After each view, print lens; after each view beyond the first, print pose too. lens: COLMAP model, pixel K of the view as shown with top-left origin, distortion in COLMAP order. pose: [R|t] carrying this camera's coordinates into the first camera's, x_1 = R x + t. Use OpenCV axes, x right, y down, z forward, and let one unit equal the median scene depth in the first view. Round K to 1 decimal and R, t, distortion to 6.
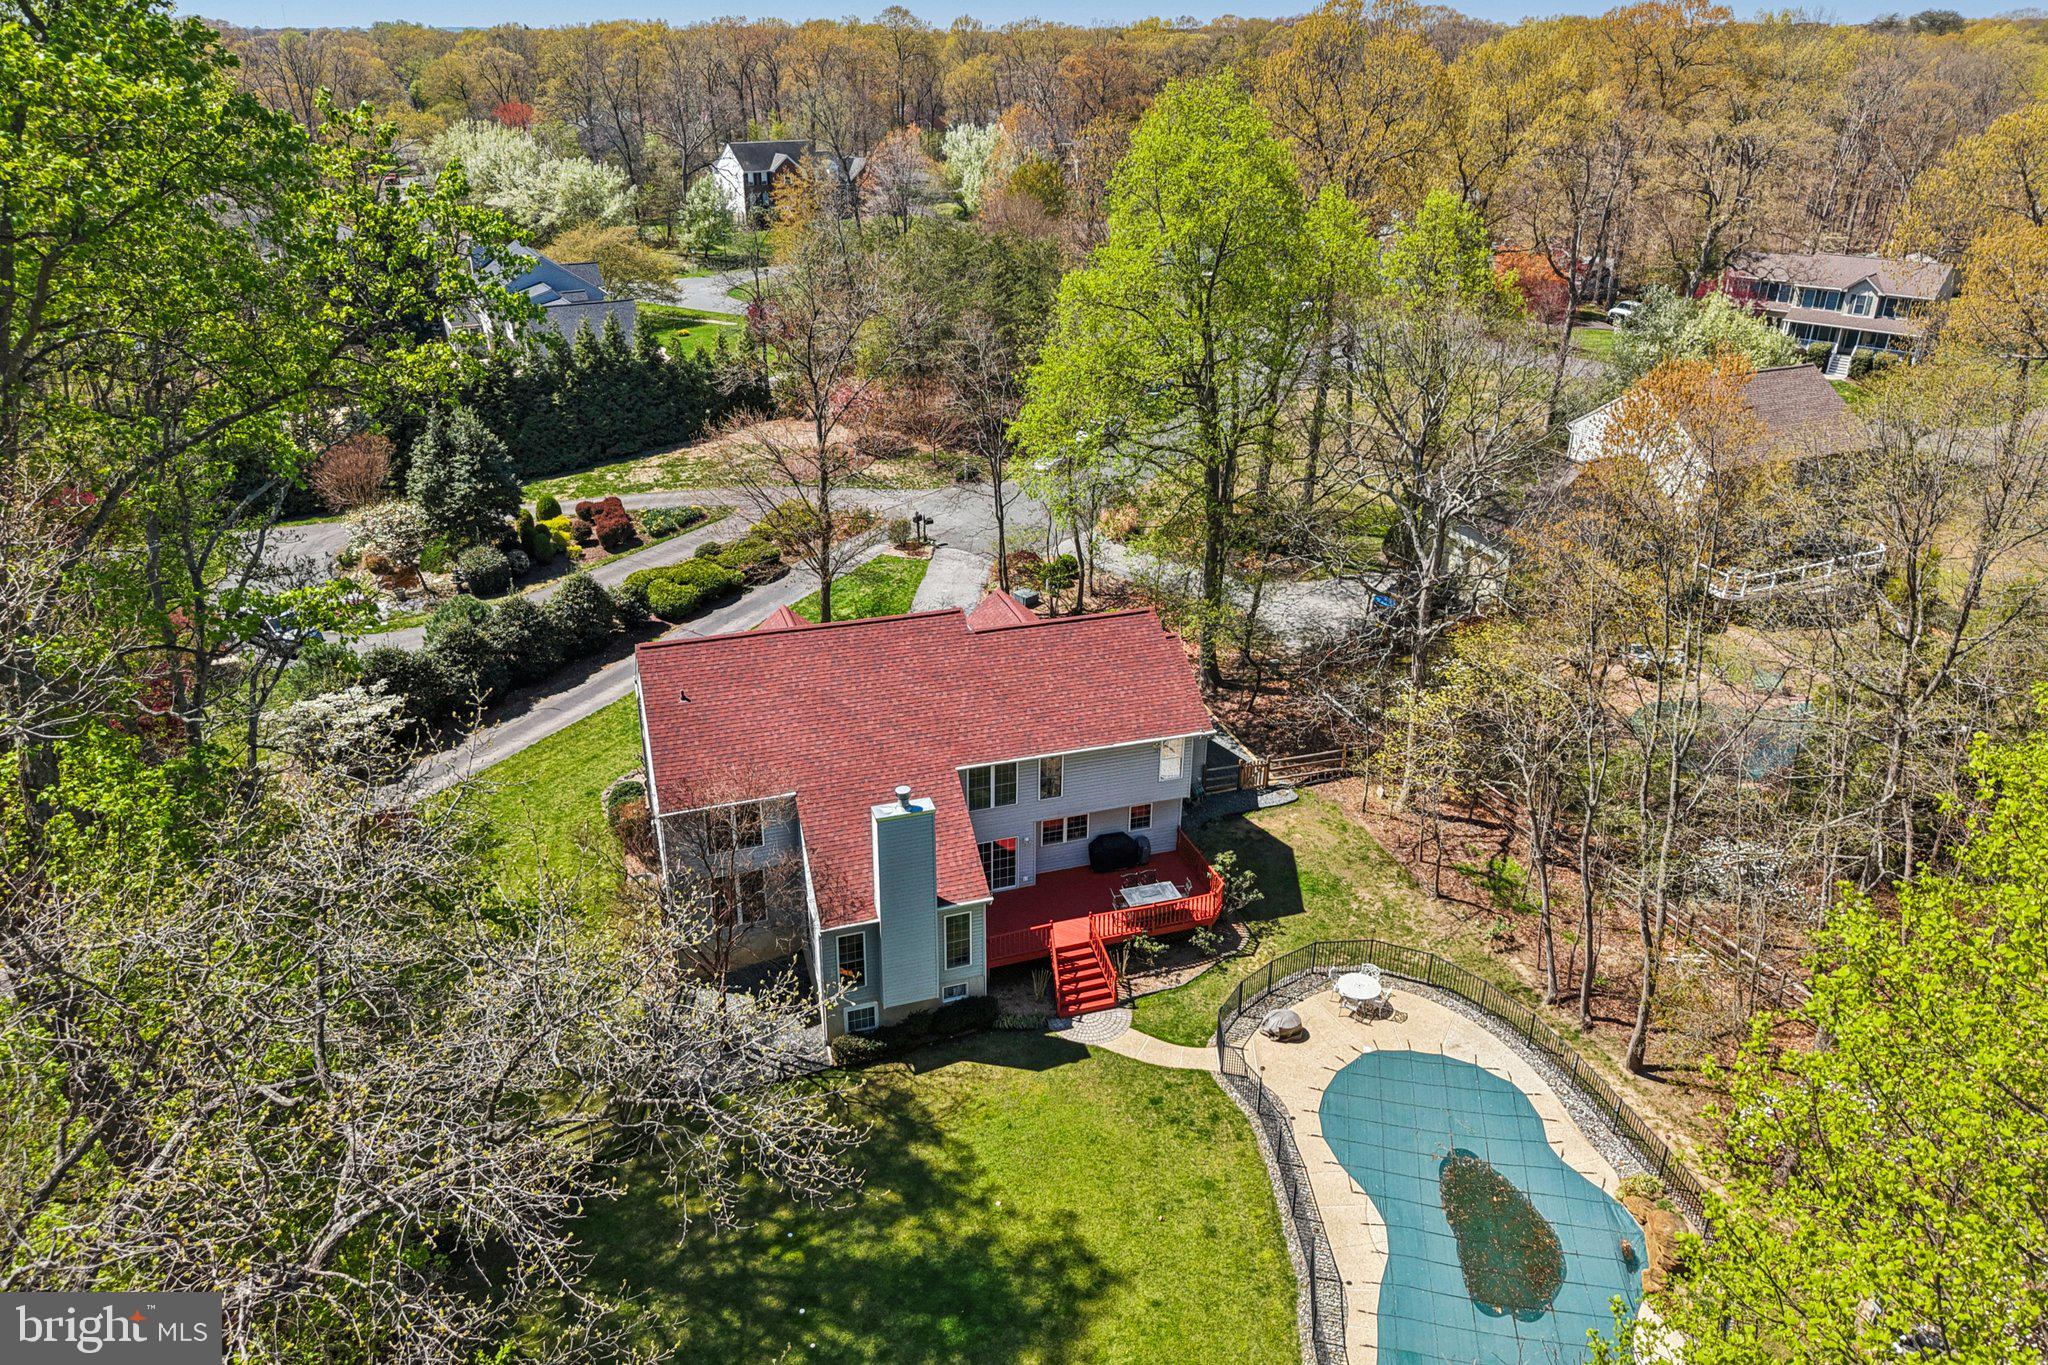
lens RADIAL K [[1373.2, 0, 1019.6], [0, 1373.2, 654.2], [0, 0, 1]] dist [0.014770, -0.018910]
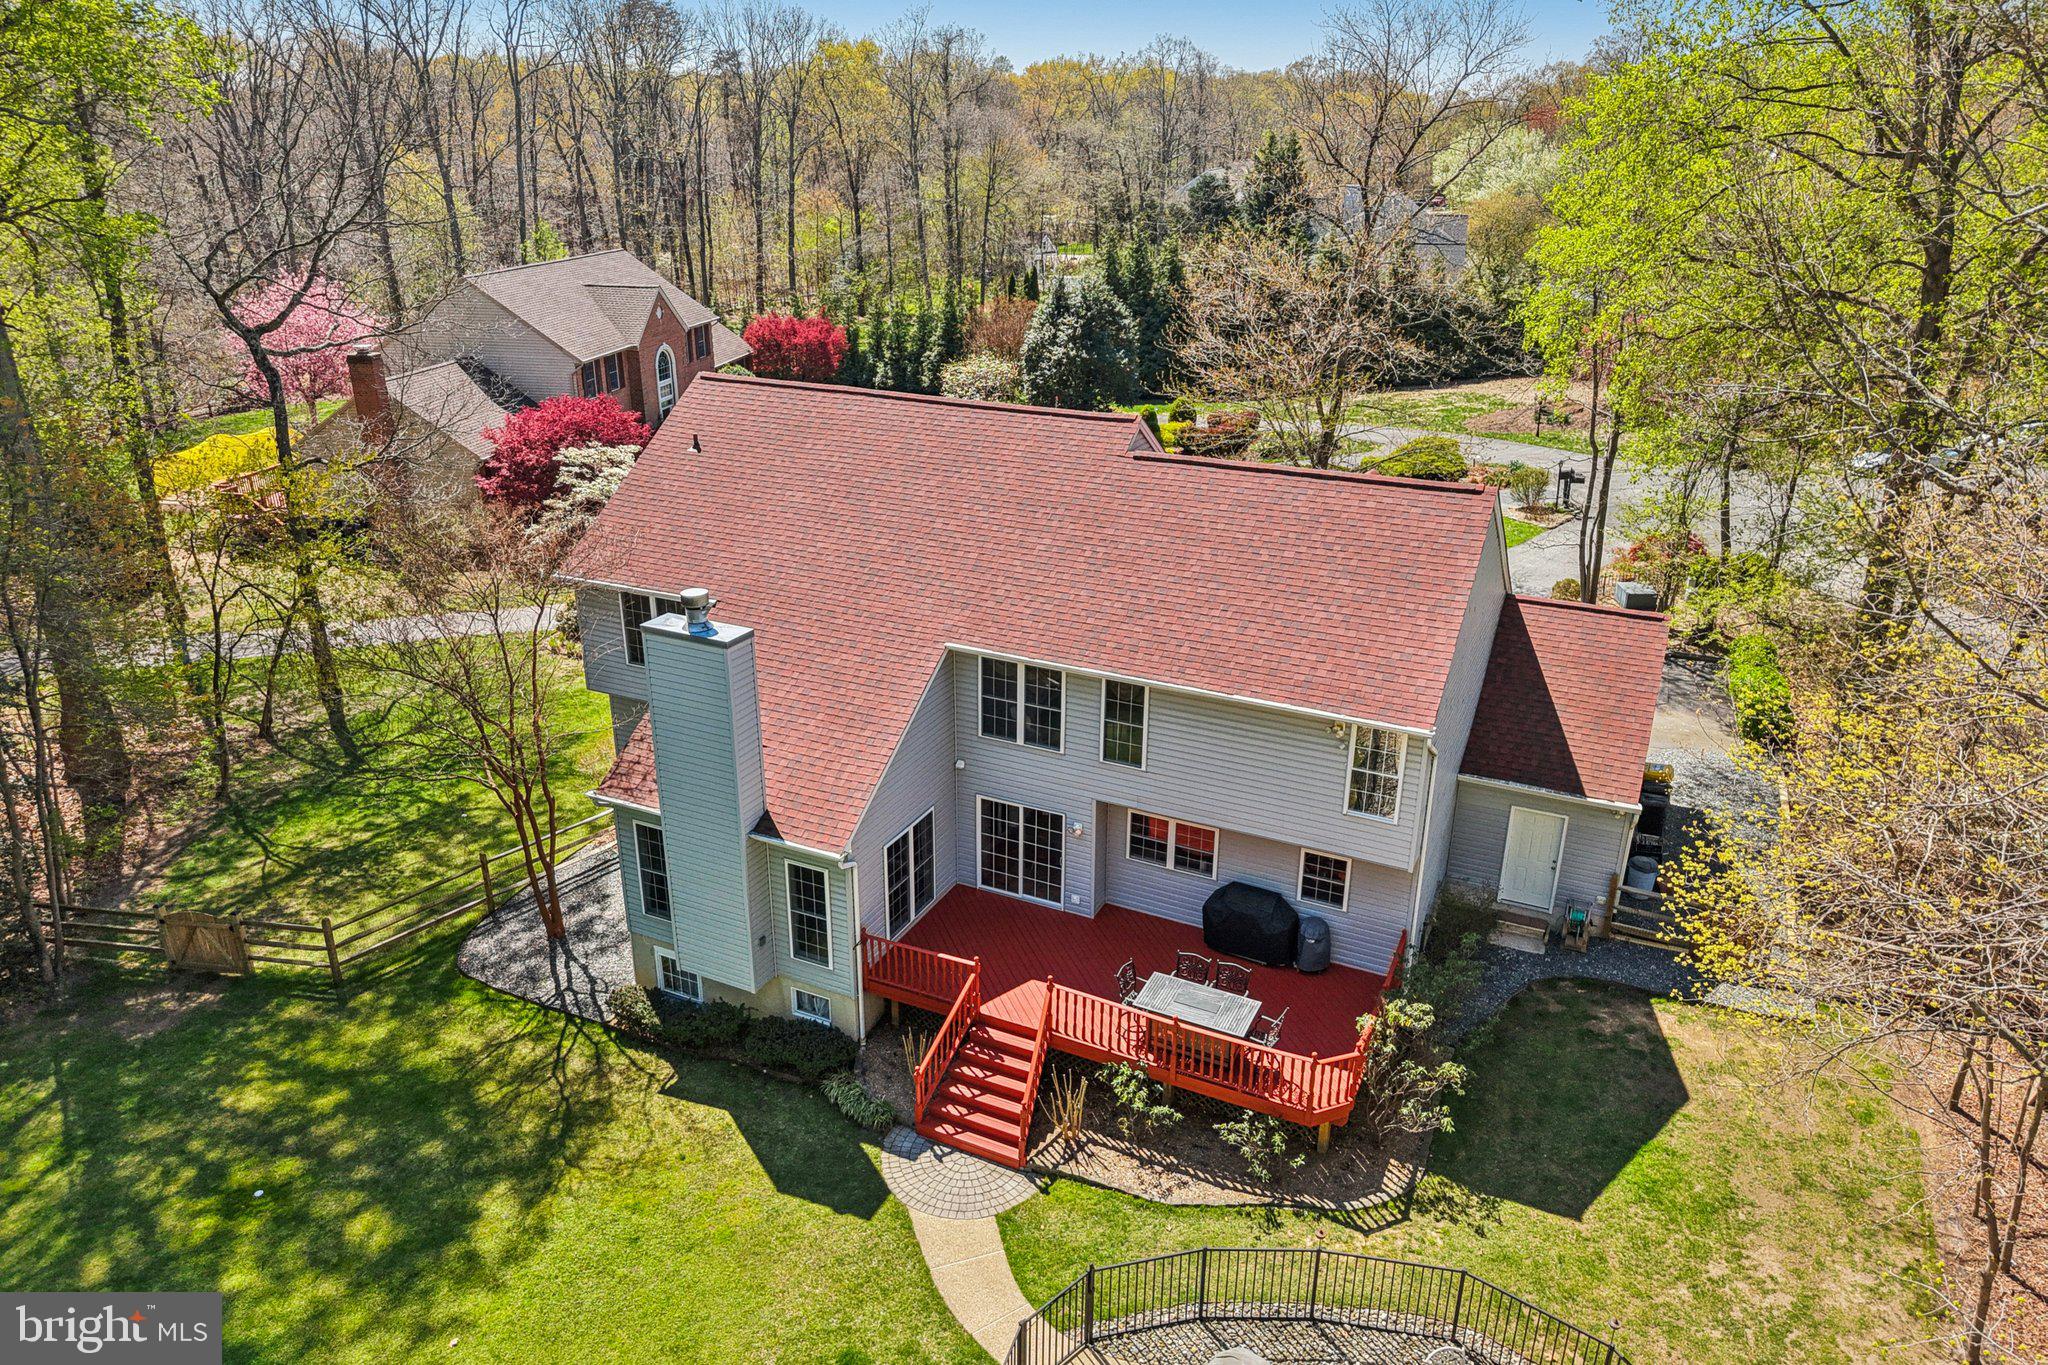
lens RADIAL K [[1373.2, 0, 1007.2], [0, 1373.2, 672.2], [0, 0, 1]] dist [0.014770, -0.018910]
pose [[0.717301, 0.252349, -0.649460, 0.335301], [-0.280573, 0.957810, 0.062278, 0.051070], [0.637775, 0.137549, 0.757841, 0.572992]]
